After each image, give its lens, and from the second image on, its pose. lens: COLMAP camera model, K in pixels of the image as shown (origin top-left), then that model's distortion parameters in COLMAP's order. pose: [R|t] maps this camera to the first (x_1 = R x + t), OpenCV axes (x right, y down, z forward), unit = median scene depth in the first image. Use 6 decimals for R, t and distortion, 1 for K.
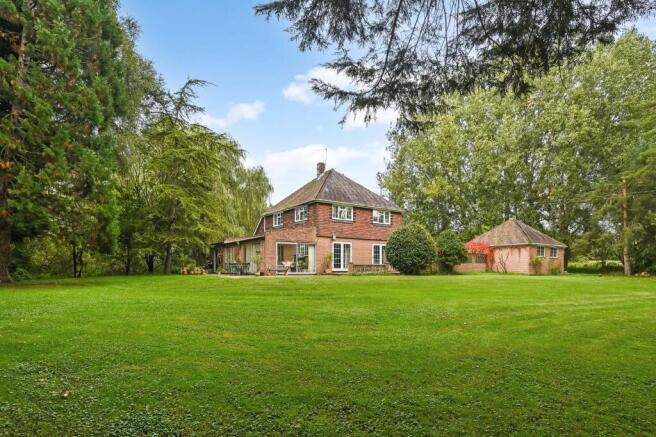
lens RADIAL K [[344.6, 0, 327.7], [0, 344.6, 218.5], [0, 0, 1]] dist [-0.003184, -0.000425]
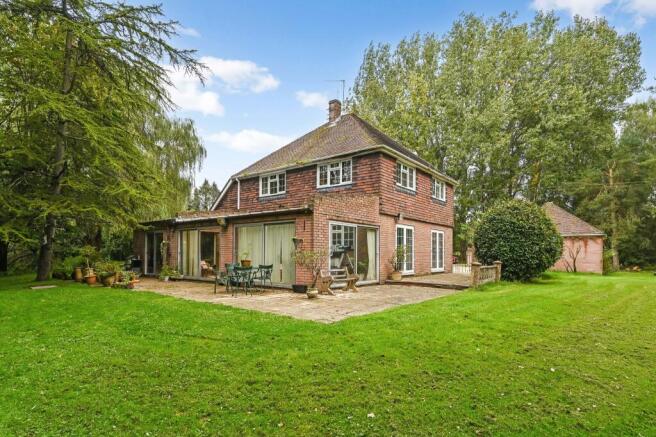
lens RADIAL K [[344.6, 0, 327.5], [0, 344.6, 217.5], [0, 0, 1]] dist [-0.003184, -0.000425]
pose [[0.957051, 0.034353, 0.287877, -0.235836], [-0.044321, 0.998620, 0.028178, 0.040459], [-0.286512, -0.039727, 0.957253, 0.440567]]
